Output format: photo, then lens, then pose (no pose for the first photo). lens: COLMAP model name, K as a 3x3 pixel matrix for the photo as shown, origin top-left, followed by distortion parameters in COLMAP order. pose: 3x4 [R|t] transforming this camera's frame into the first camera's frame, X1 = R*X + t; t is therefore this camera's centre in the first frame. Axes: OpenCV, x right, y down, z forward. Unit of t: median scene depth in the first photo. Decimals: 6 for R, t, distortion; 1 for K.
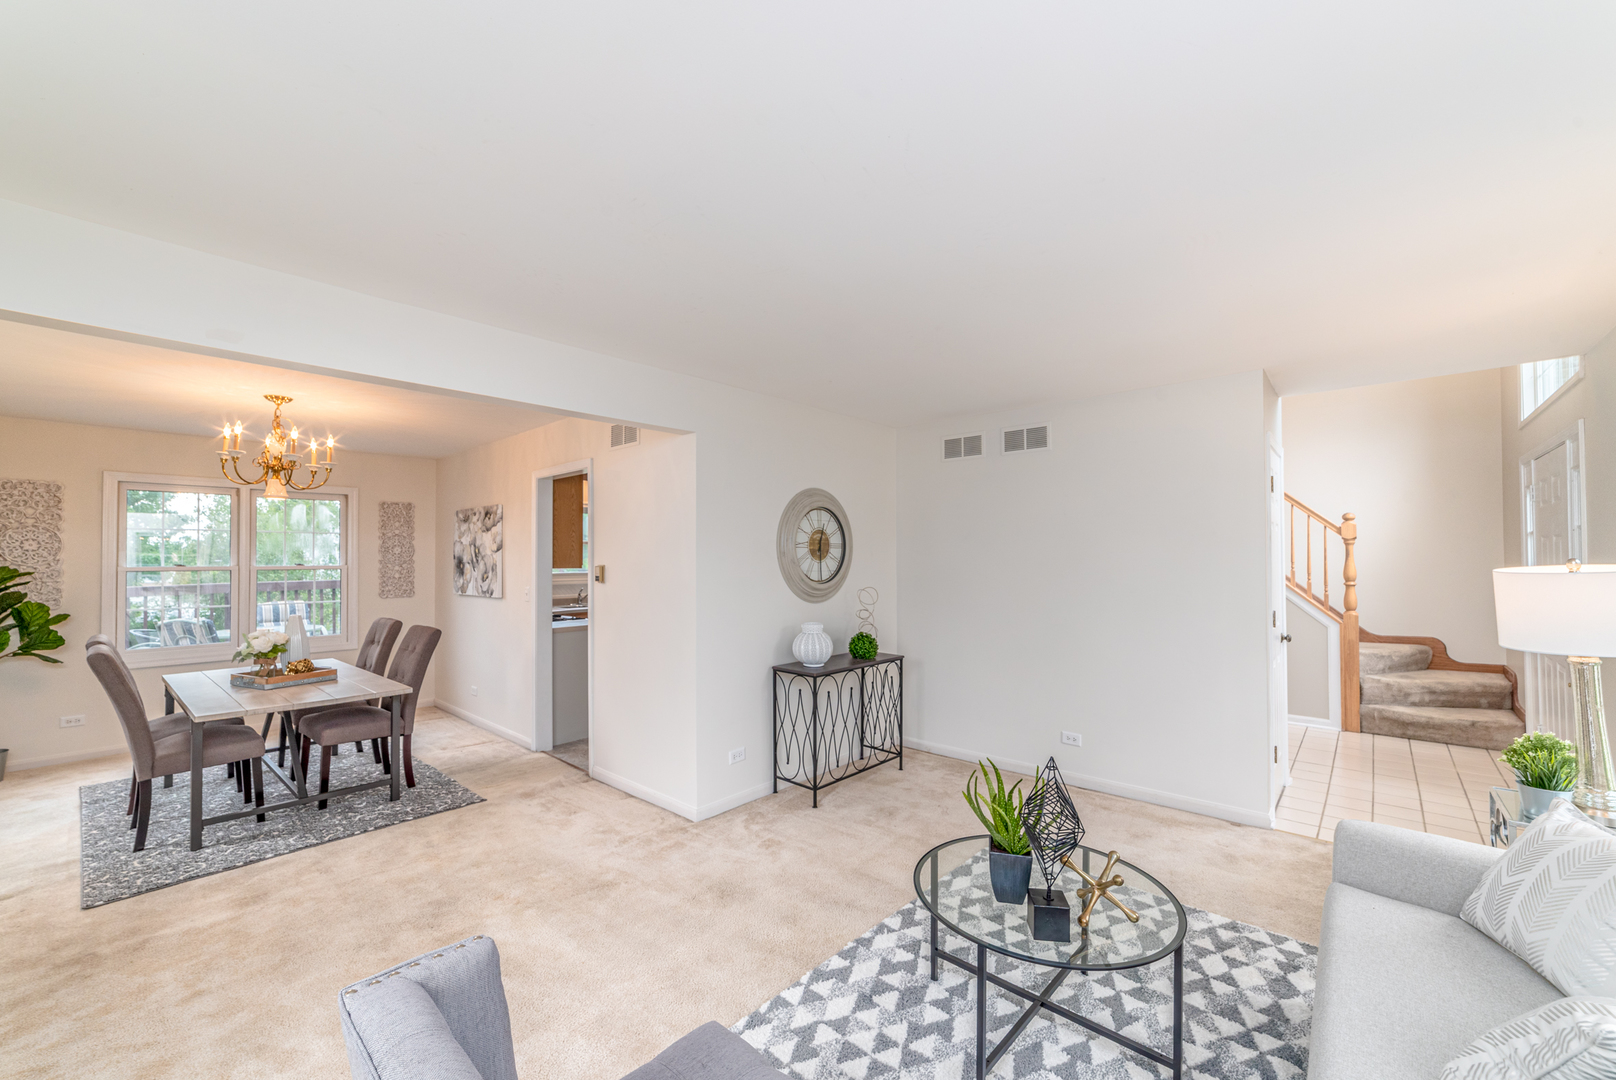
lens RADIAL K [[615.1, 0, 809.2], [0, 615.1, 548.1], [0, 0, 1]] dist [0.002042, 0.001026]
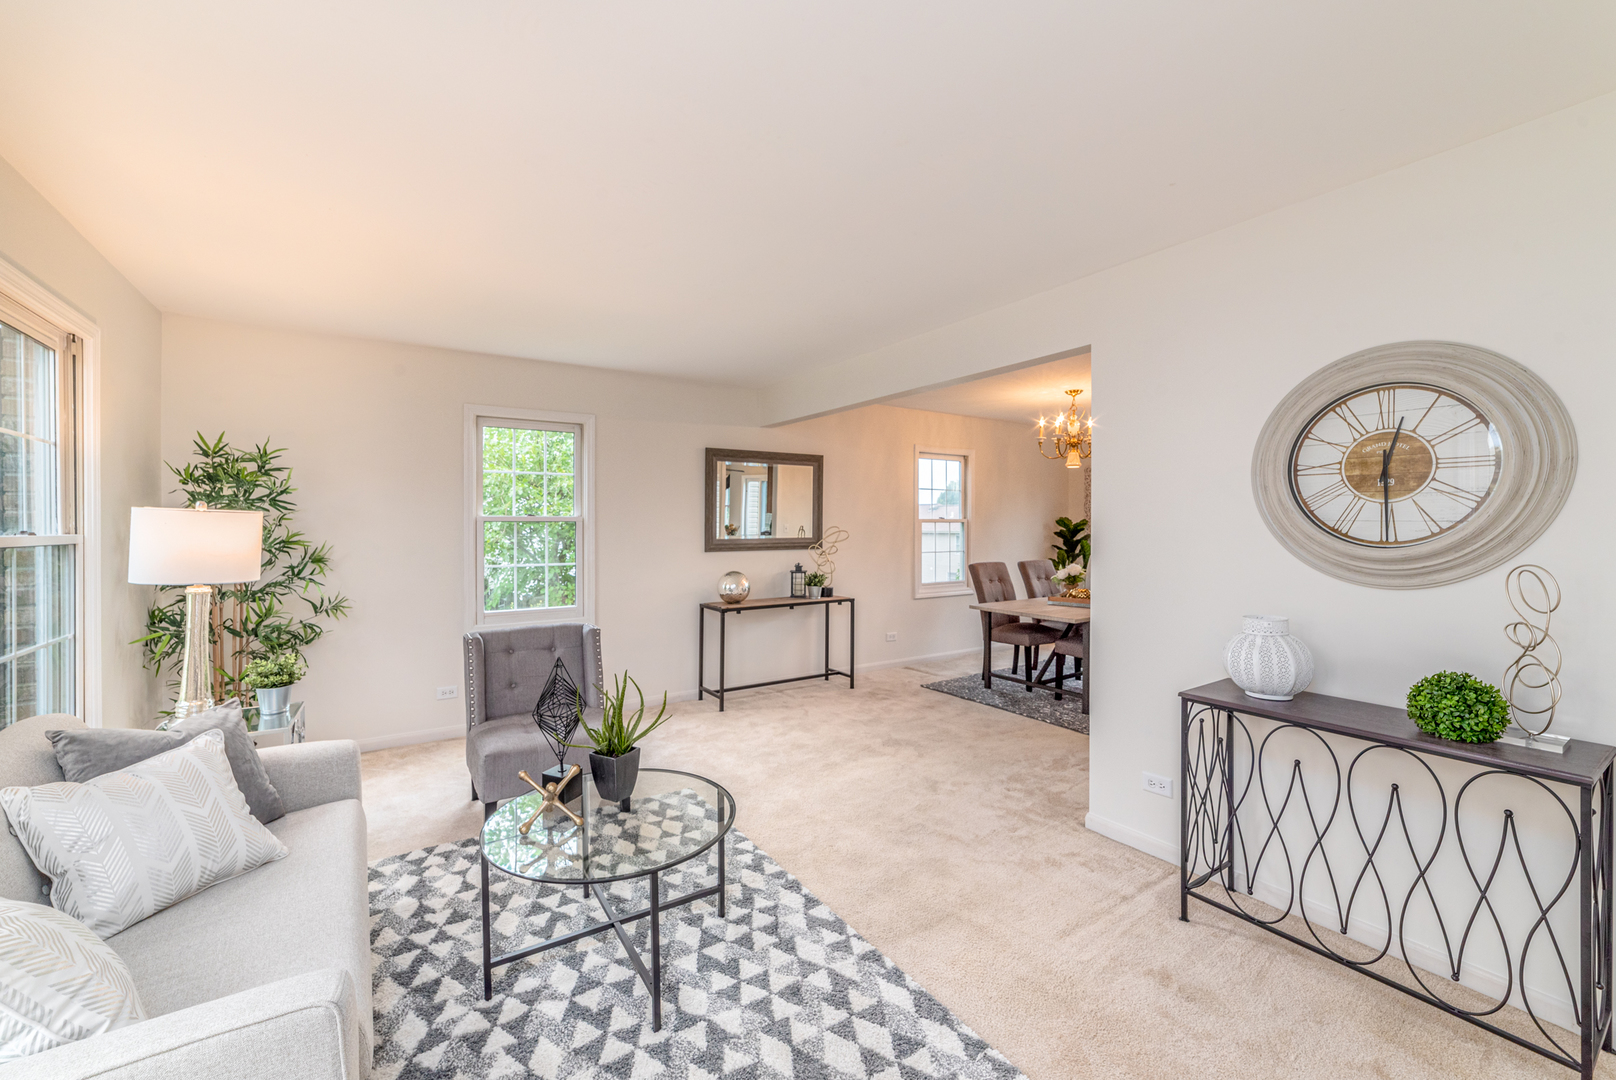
lens RADIAL K [[639.8, 0, 805.1], [0, 639.8, 530.8], [0, 0, 1]] dist [-0.015837, 0.004917]
pose [[-0.218152, 0.014808, -0.975802, 0.592696], [0.018830, 0.999763, 0.010962, 0.031720], [0.975733, -0.015983, -0.218379, 0.689513]]
